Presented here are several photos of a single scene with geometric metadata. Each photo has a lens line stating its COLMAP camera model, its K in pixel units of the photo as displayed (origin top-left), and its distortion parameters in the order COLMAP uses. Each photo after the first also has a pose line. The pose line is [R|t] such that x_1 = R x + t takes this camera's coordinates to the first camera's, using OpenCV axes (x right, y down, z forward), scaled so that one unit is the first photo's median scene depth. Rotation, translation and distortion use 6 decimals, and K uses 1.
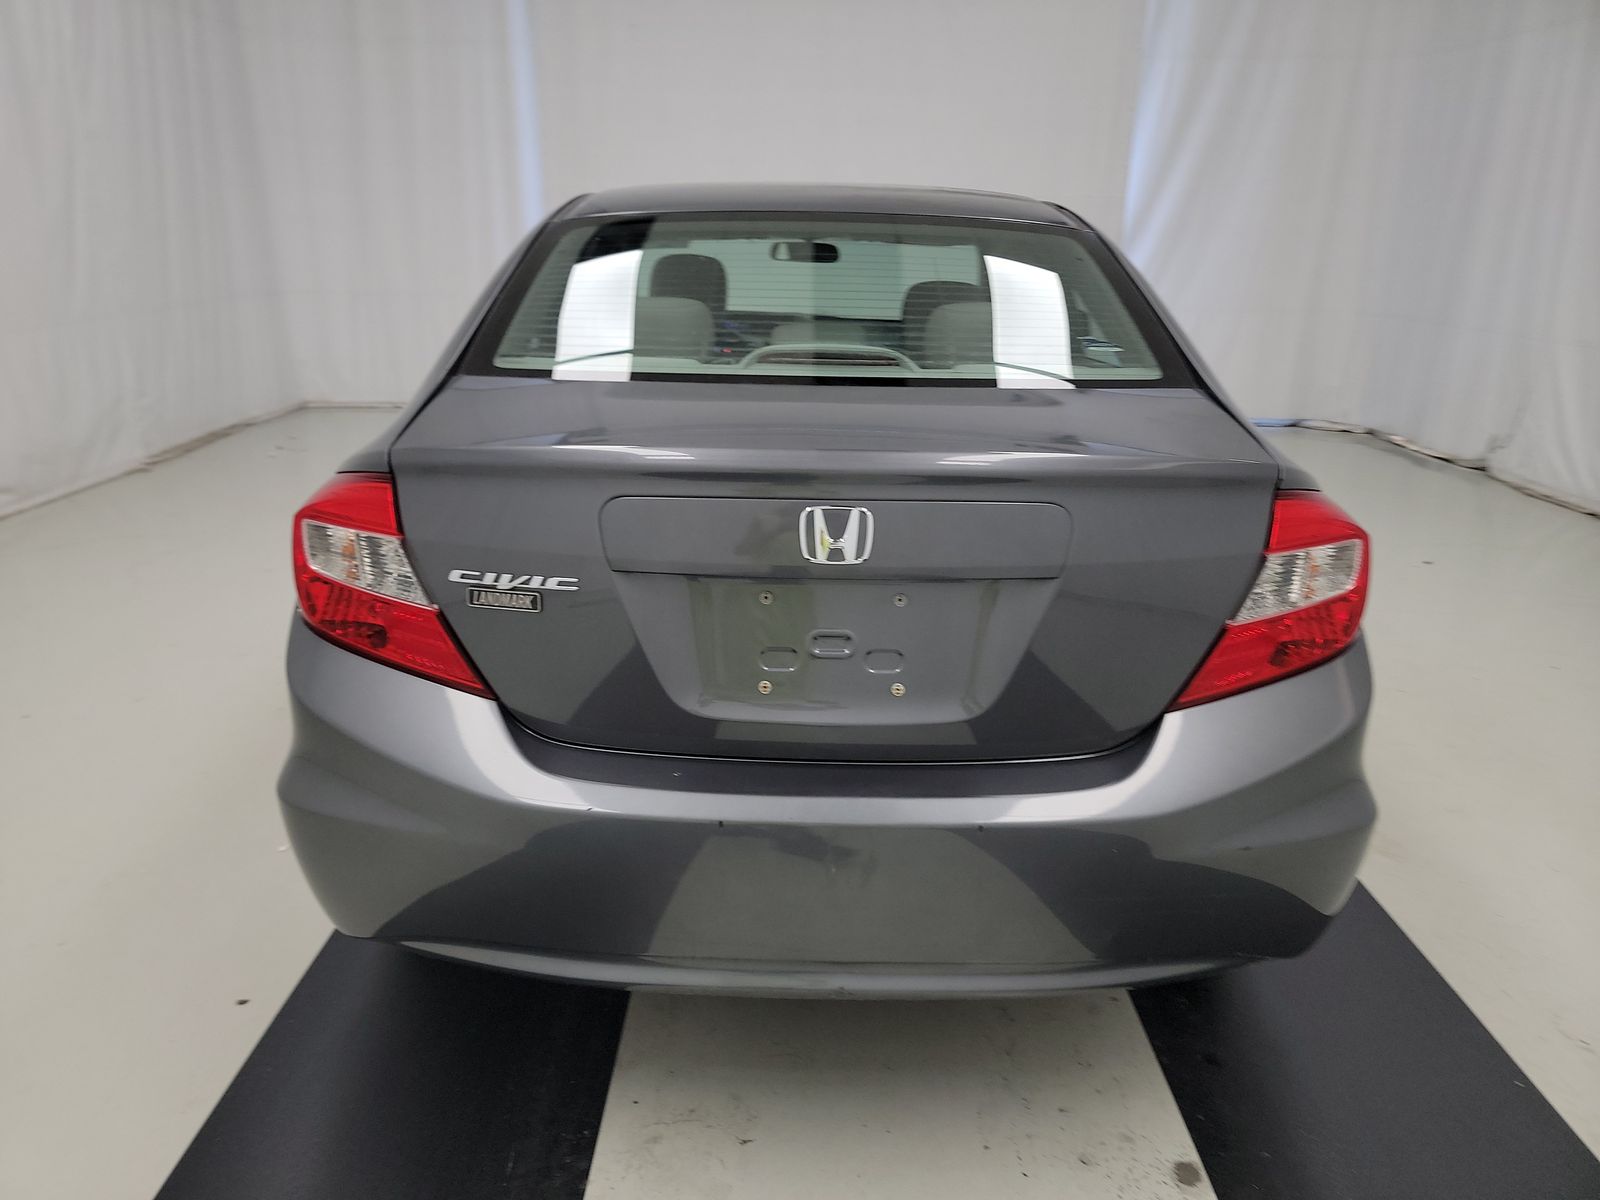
lens RADIAL K [[1109.5, 0, 799.6], [0, 1109.5, 604.0], [0, 0, 1]] dist [0.040991, 0.000493]
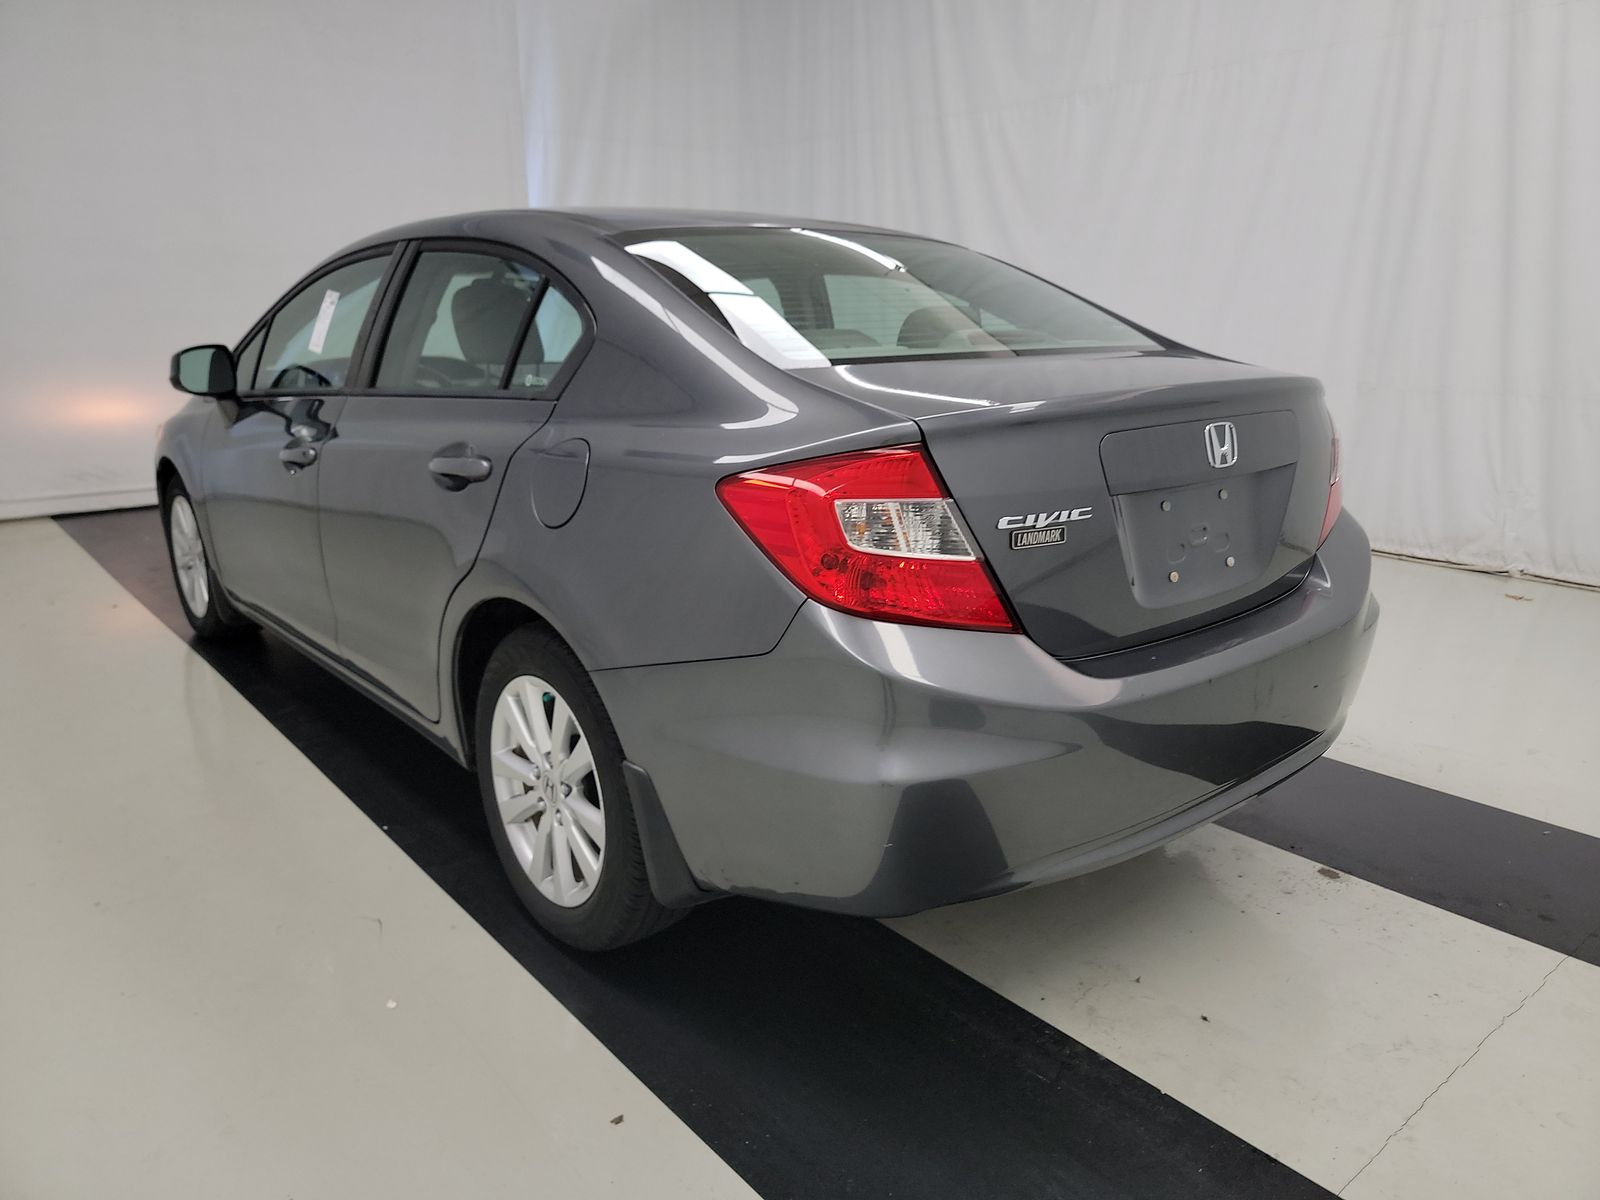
lens RADIAL K [[1109.5, 0, 798.5], [0, 1109.5, 596.4], [0, 0, 1]] dist [0.040991, 0.000493]
pose [[0.759167, -0.179430, 0.625676, -1.169909], [0.224280, 0.974497, 0.007333, -0.008641], [-0.611035, 0.134760, 0.780049, 0.280005]]
